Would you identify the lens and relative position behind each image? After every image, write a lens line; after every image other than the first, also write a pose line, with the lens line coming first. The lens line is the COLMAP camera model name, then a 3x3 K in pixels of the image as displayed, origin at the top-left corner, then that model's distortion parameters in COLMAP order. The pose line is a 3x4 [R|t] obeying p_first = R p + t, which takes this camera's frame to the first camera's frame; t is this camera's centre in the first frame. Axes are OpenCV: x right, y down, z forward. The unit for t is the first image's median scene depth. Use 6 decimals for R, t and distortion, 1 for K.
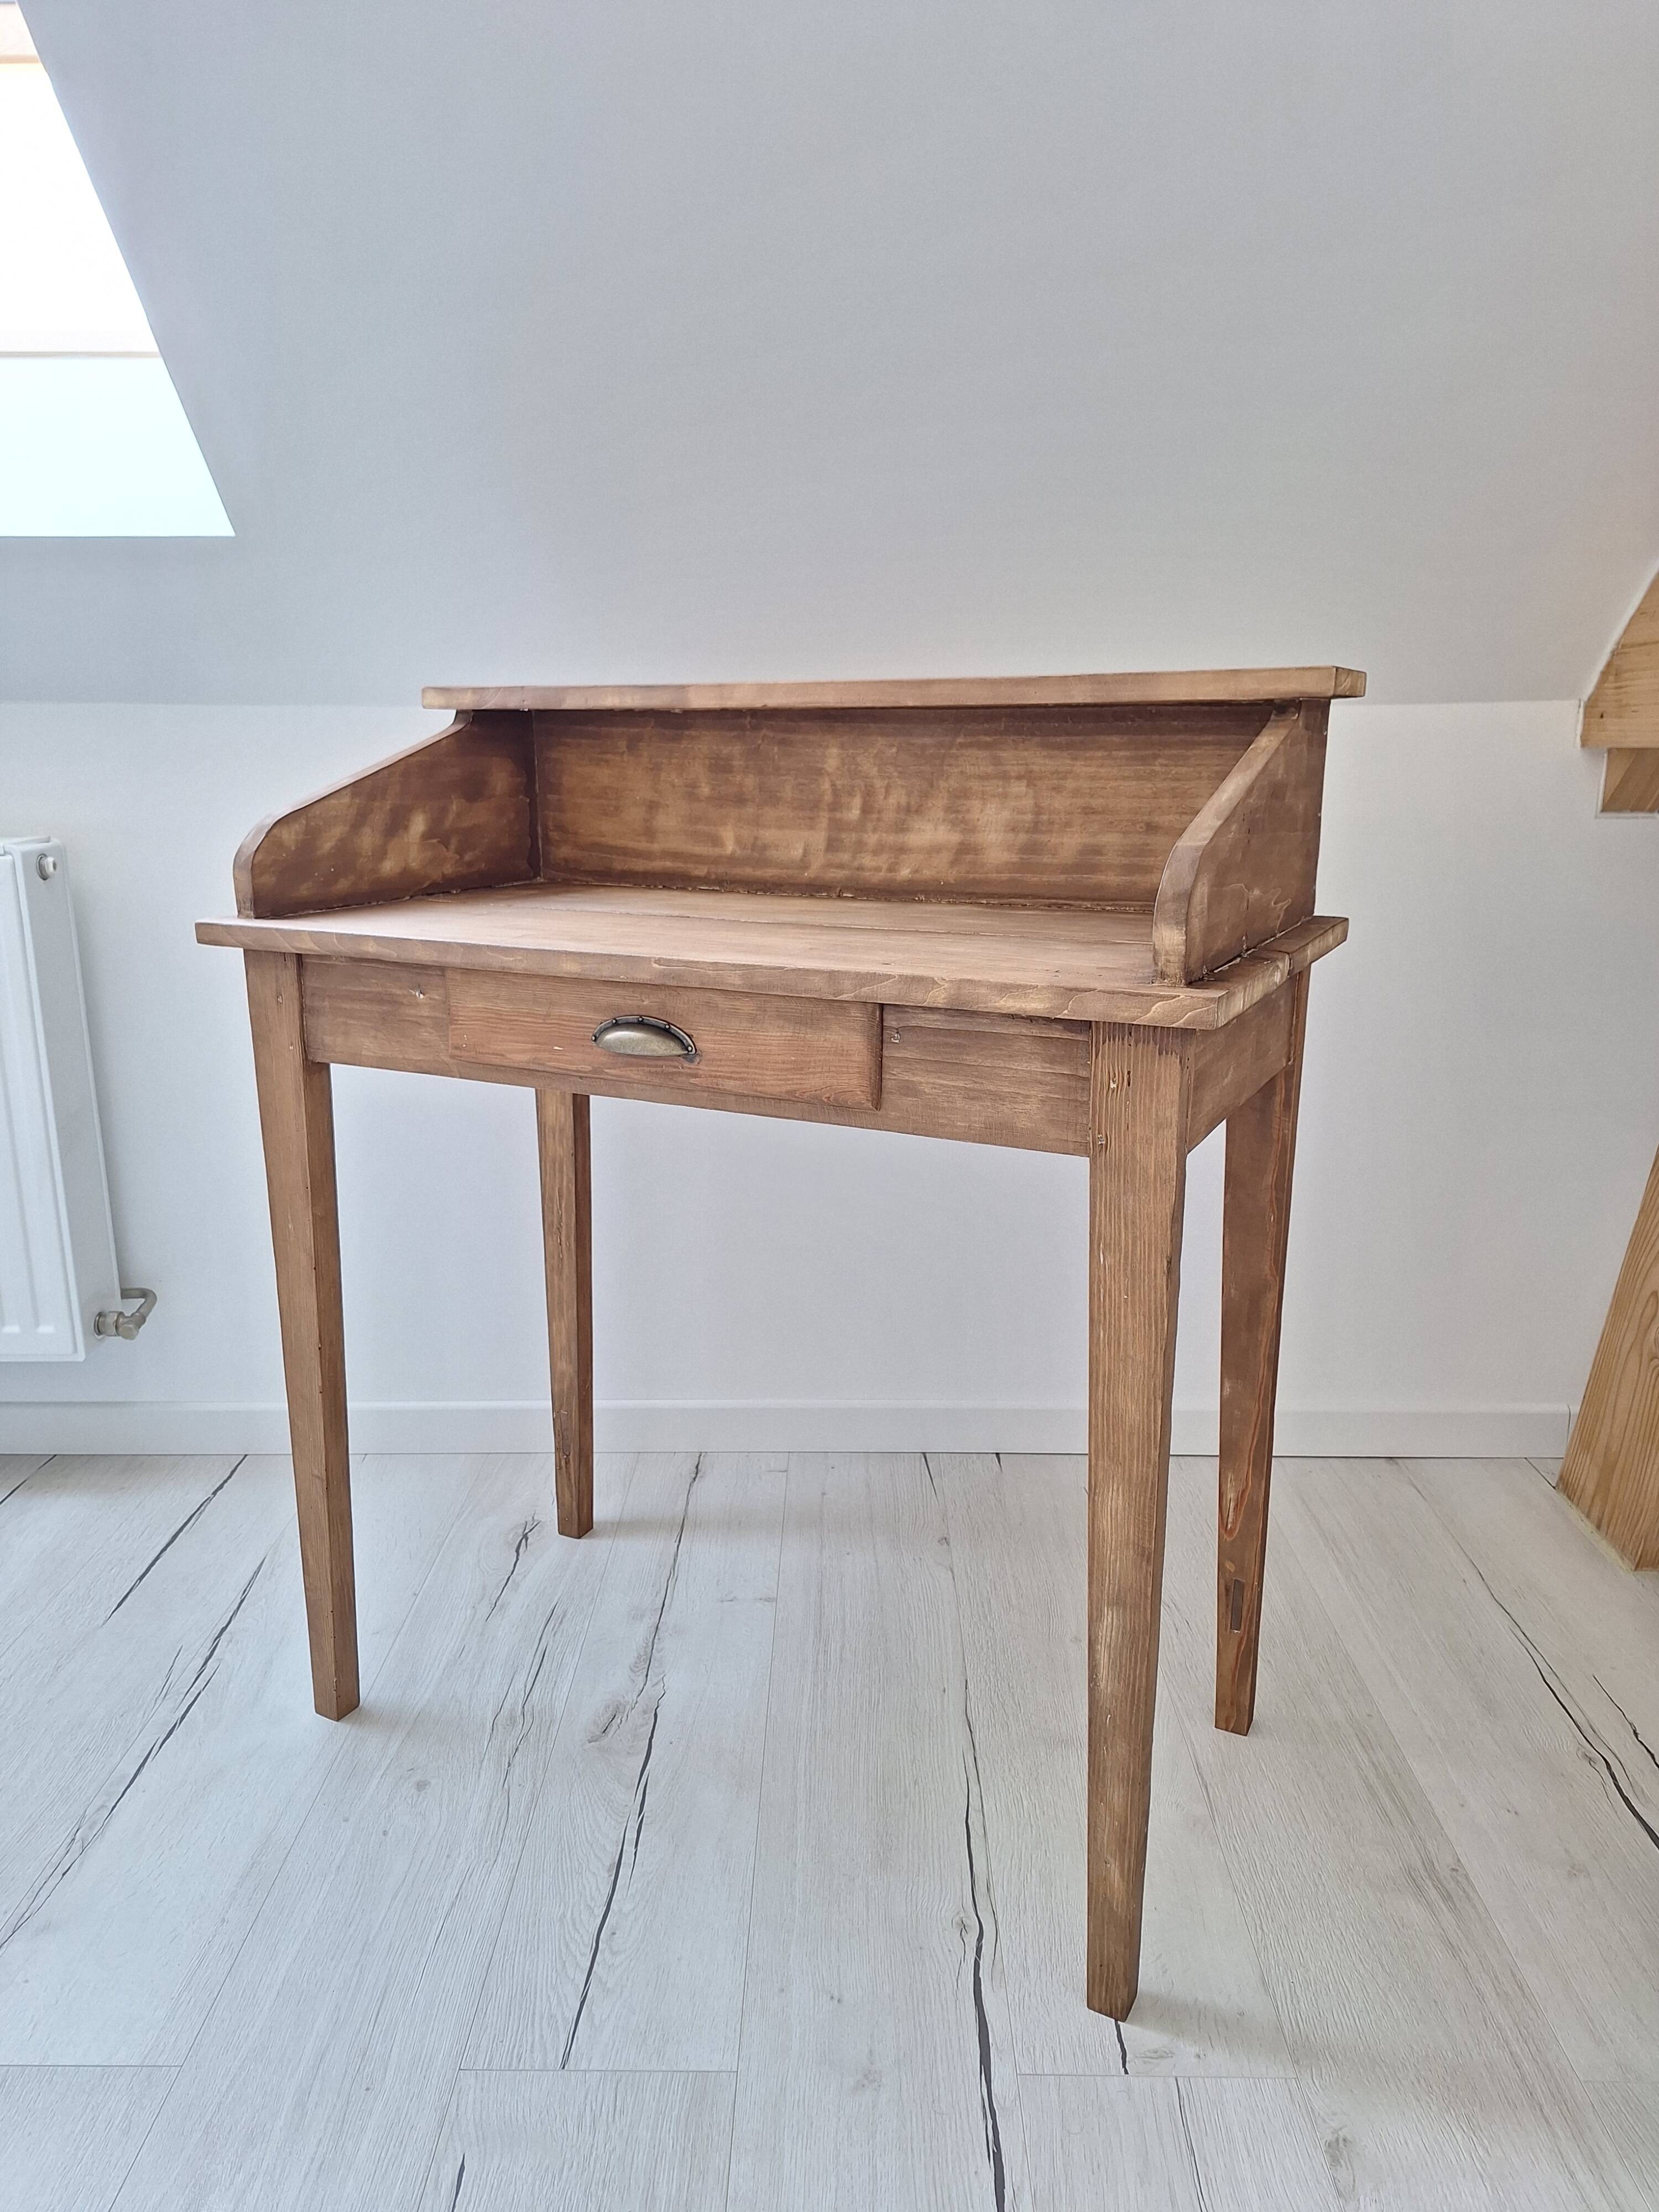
lens RADIAL K [[1544.6, 0, 821.8], [0, 1544.6, 1115.3], [0, 0, 1]] dist [0.087421, -0.086680]
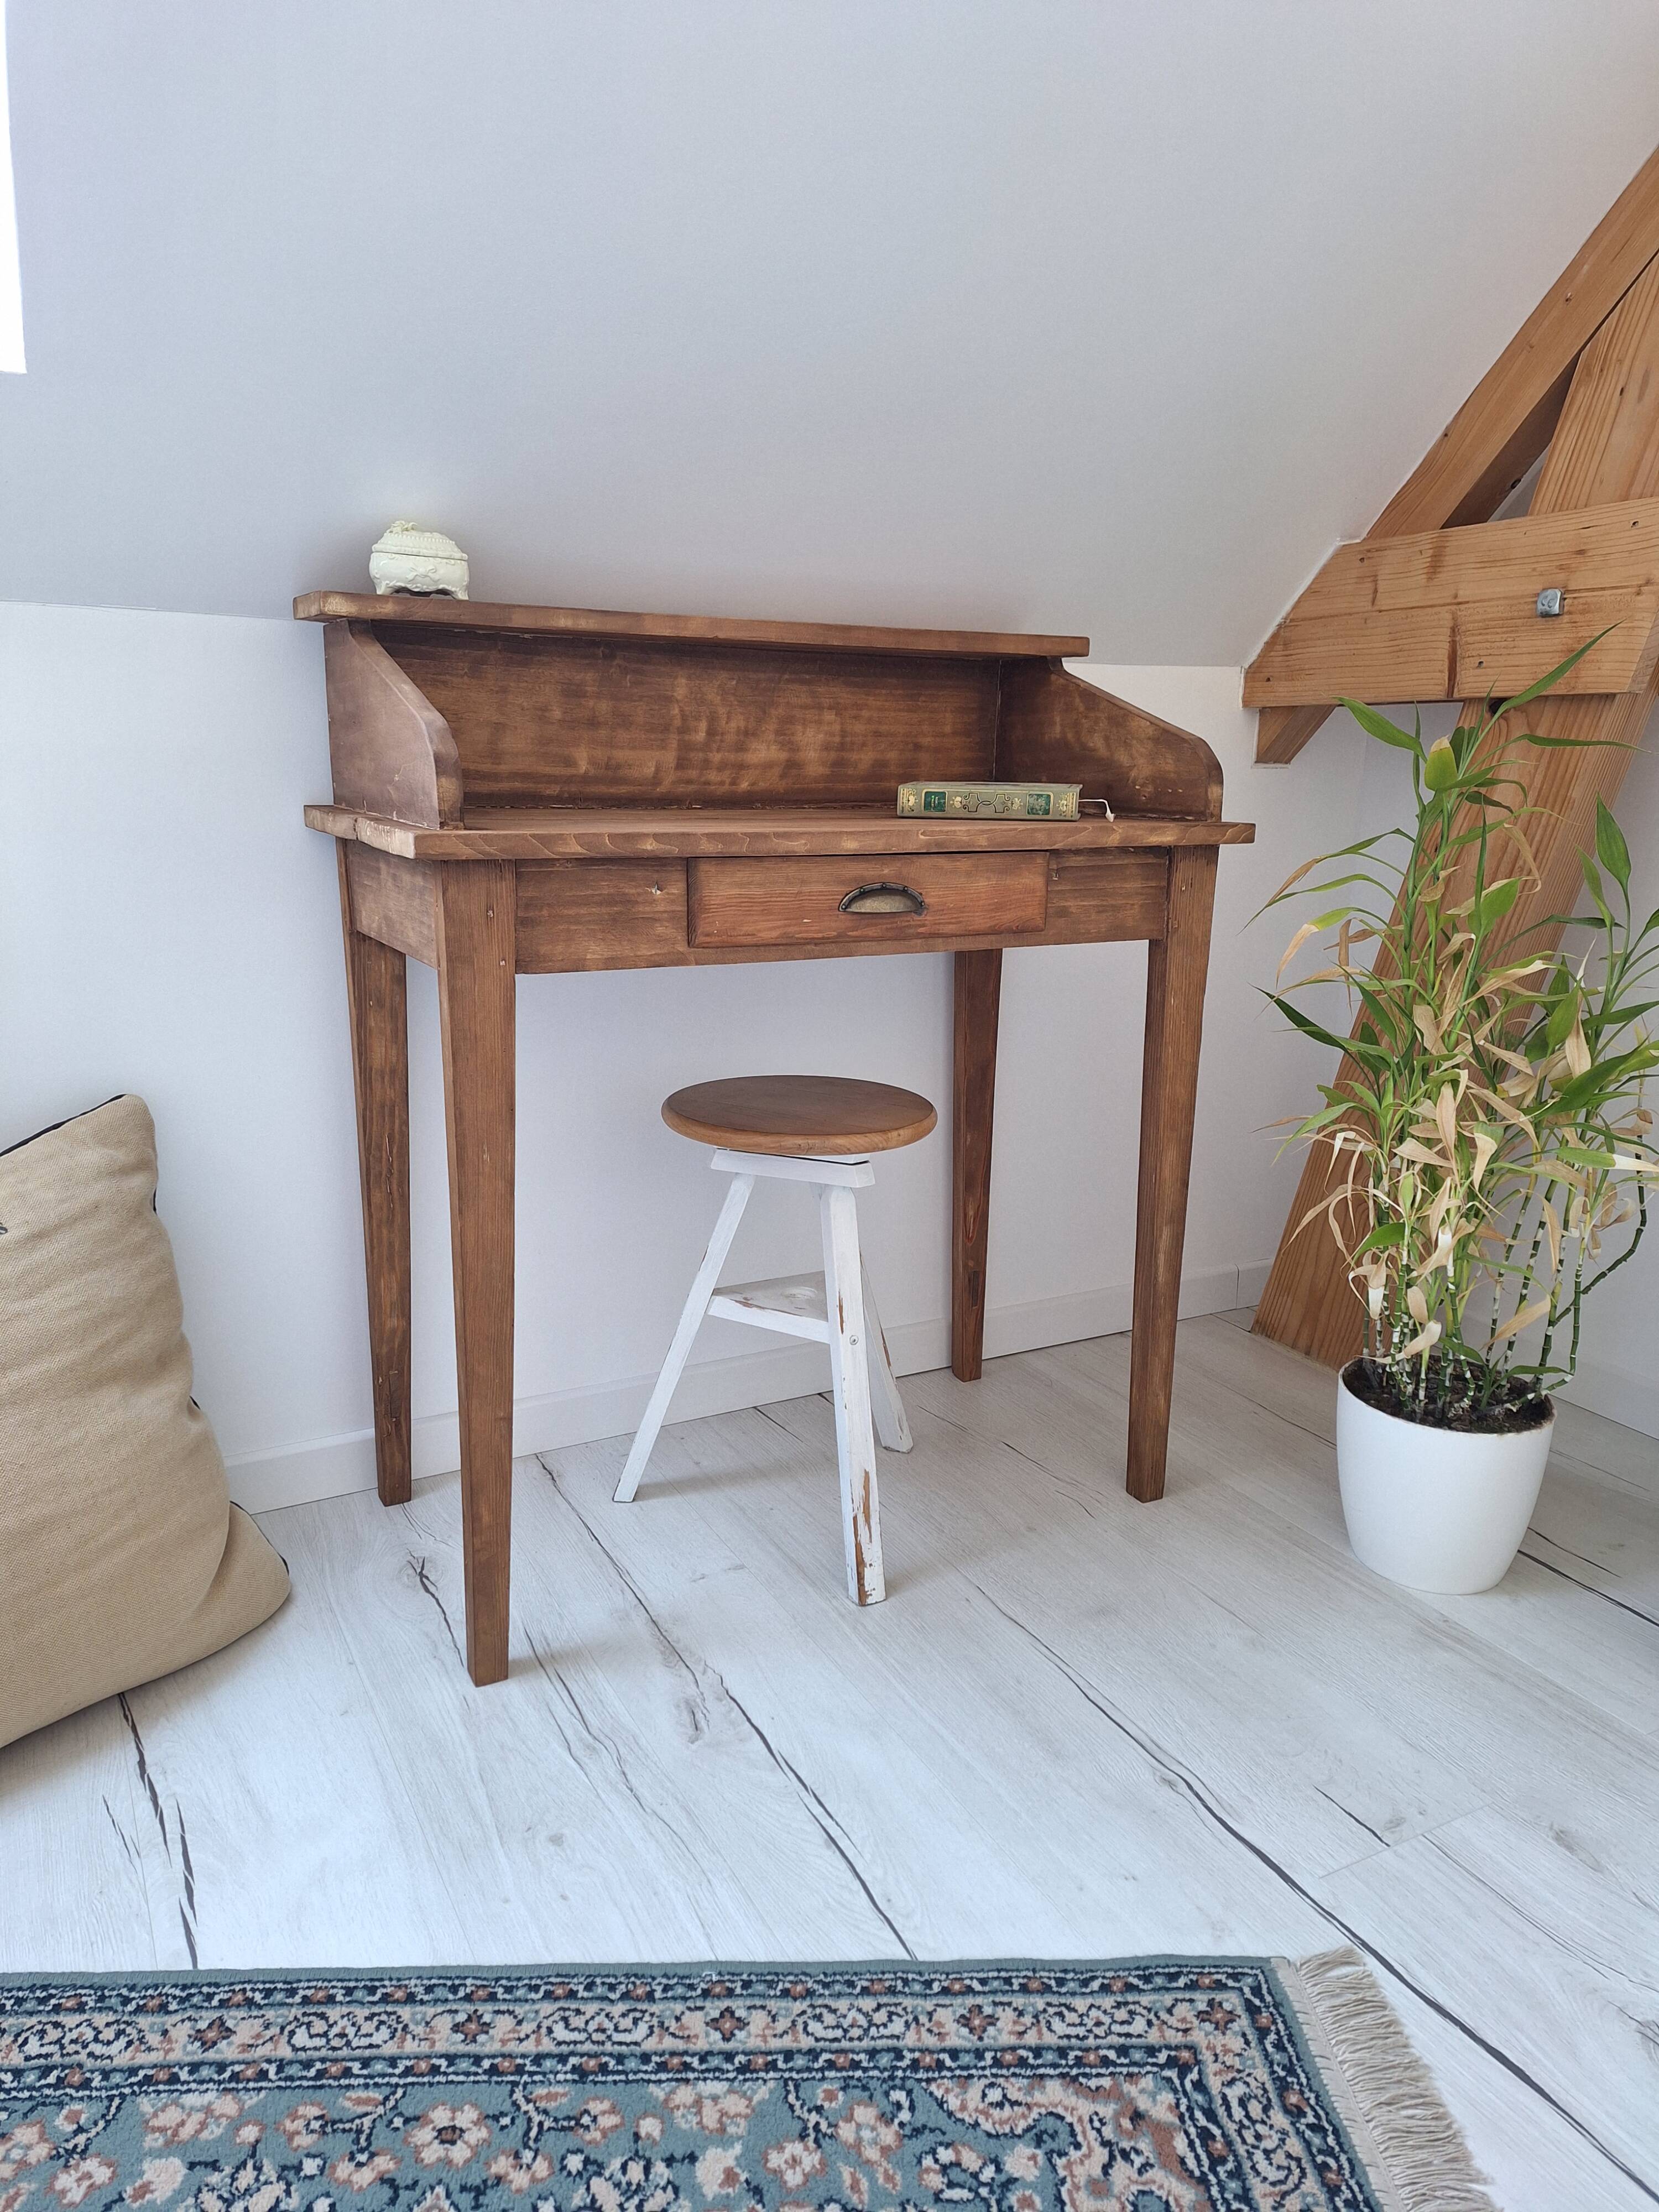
lens RADIAL K [[1527.2, 0, 822.2], [0, 1527.2, 1124.5], [0, 0, 1]] dist [0.090109, -0.096227]
pose [[0.555552, -0.185131, 0.810610, -0.954895], [0.182061, 0.978325, 0.098659, -0.003762], [-0.811305, 0.092771, 0.577215, 0.283753]]
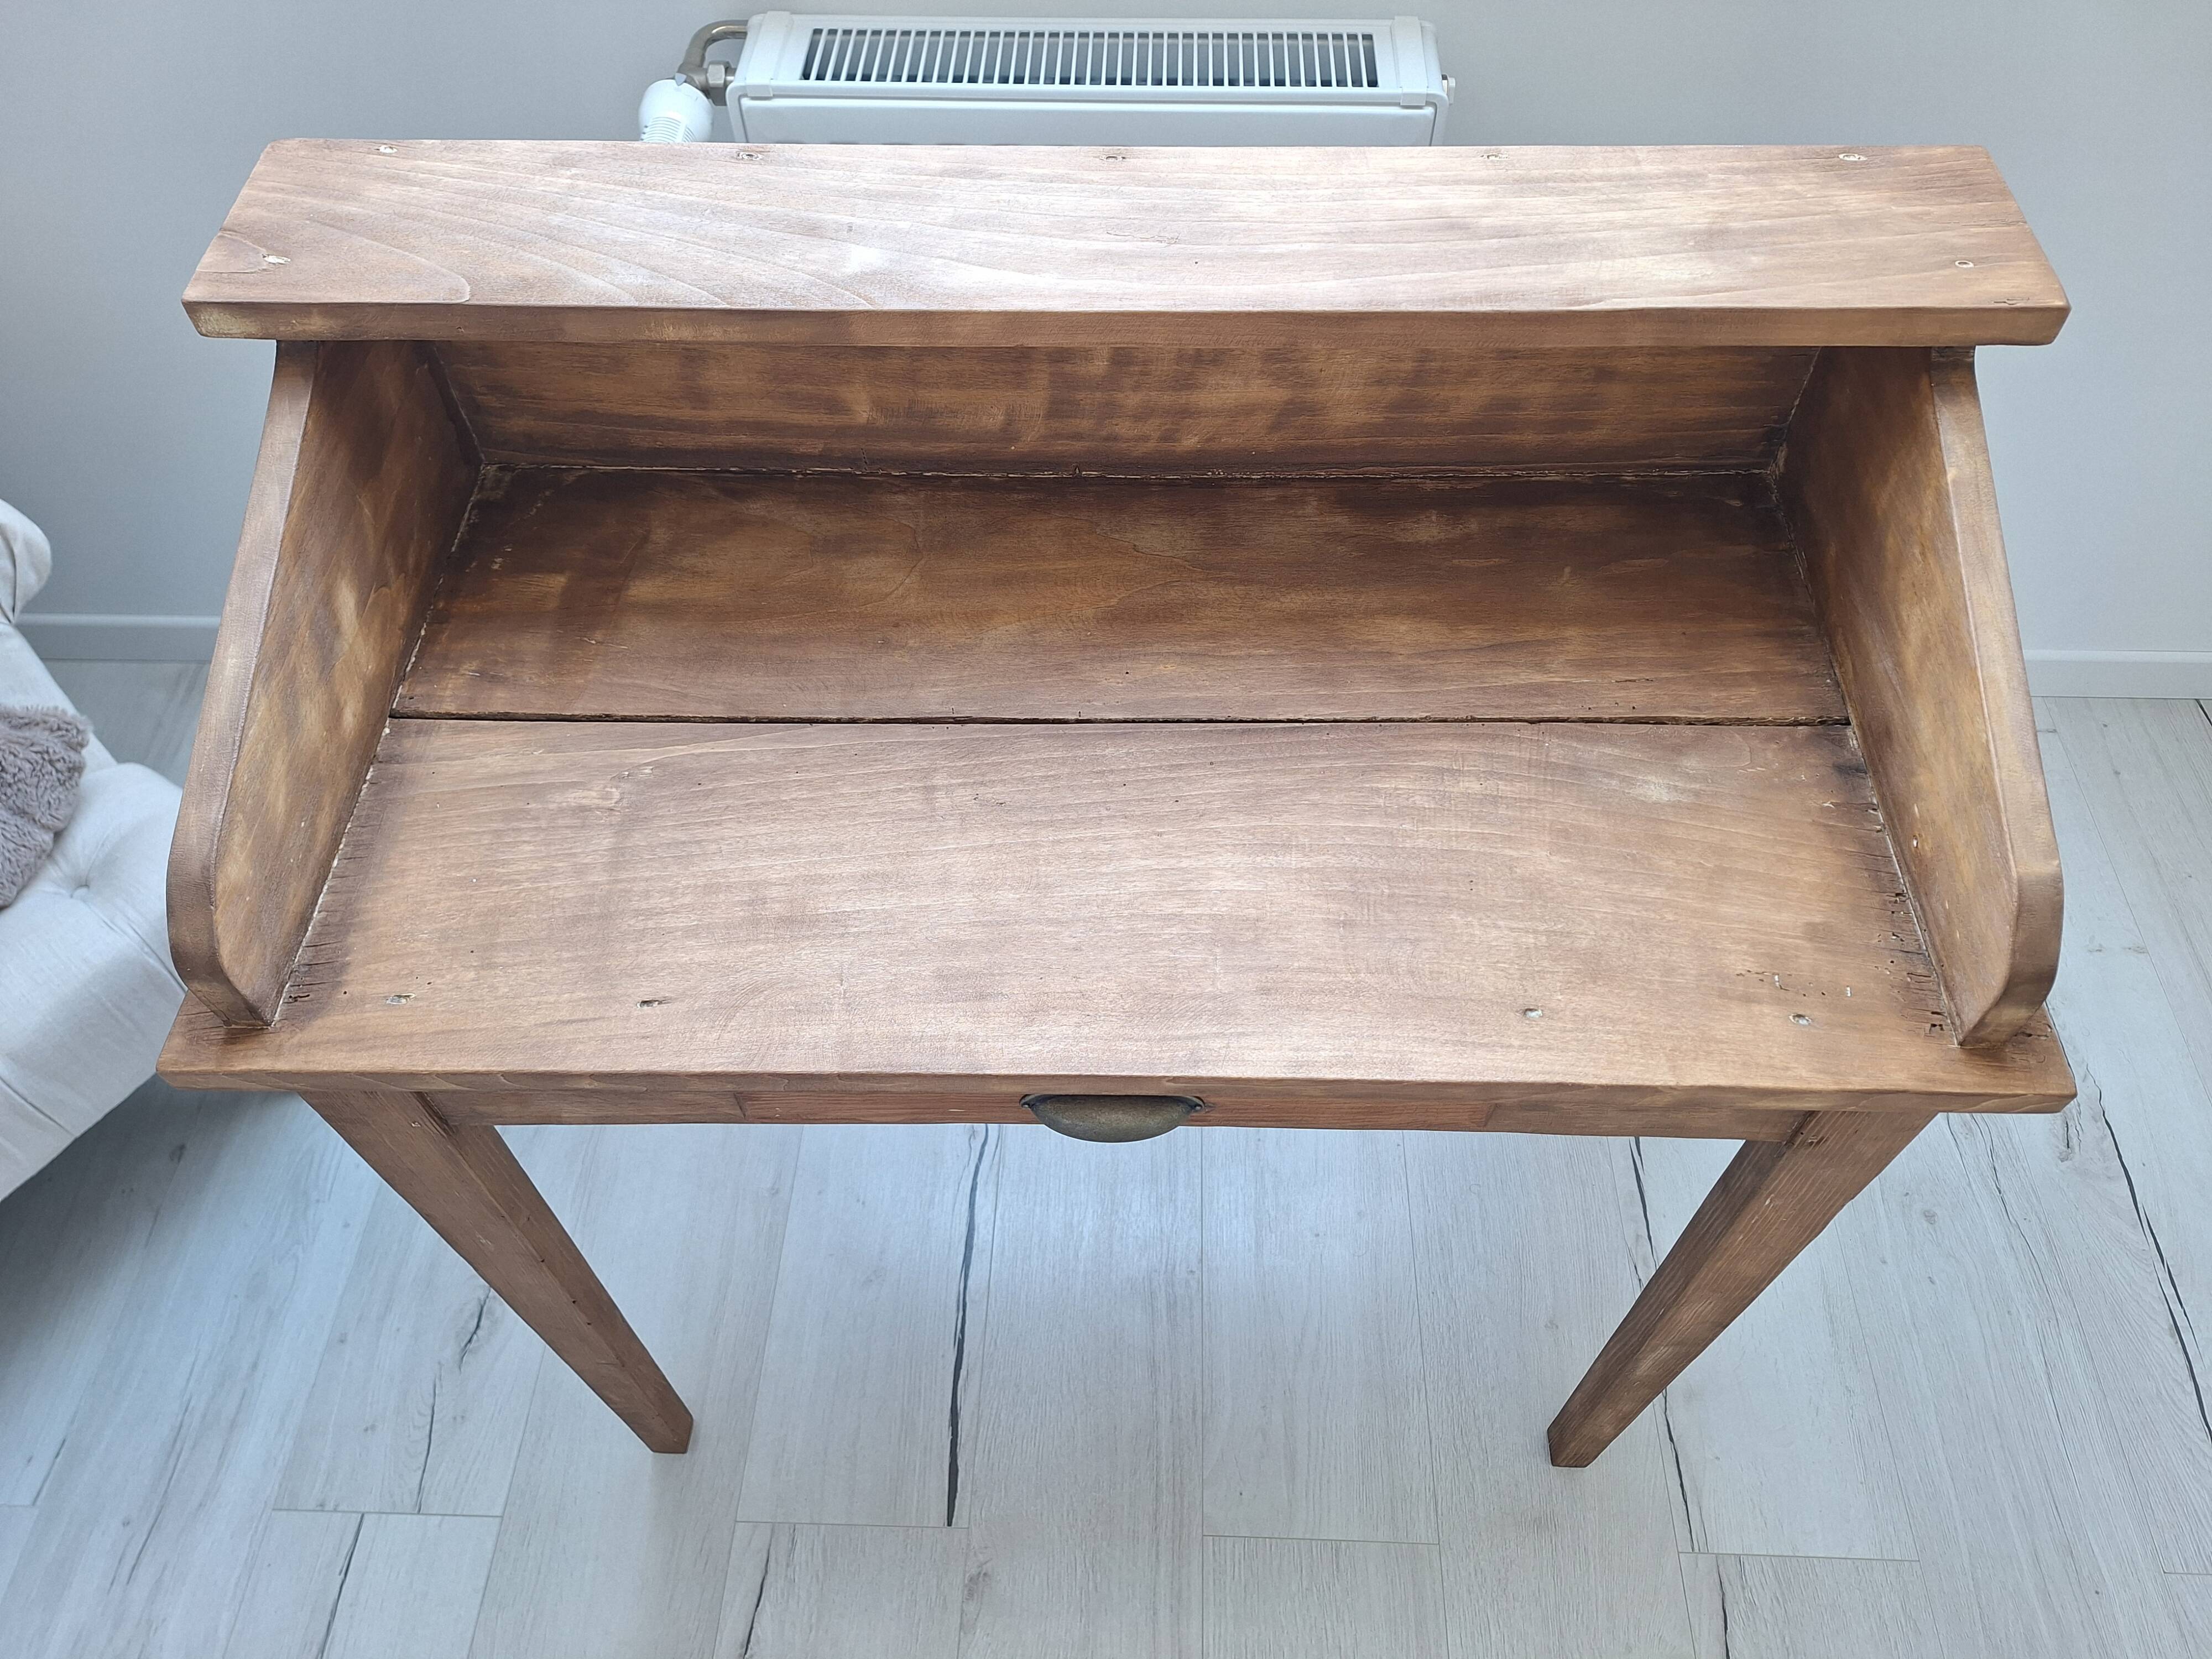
lens RADIAL K [[1544.6, 0, 1114.5], [0, 1544.6, 845.6], [0, 0, 1]] dist [0.087421, -0.086680]
pose [[0.892648, -0.370537, 0.256675, -0.201353], [0.114021, 0.736530, 0.666725, -0.469688], [-0.436095, -0.565884, 0.699711, 0.483989]]
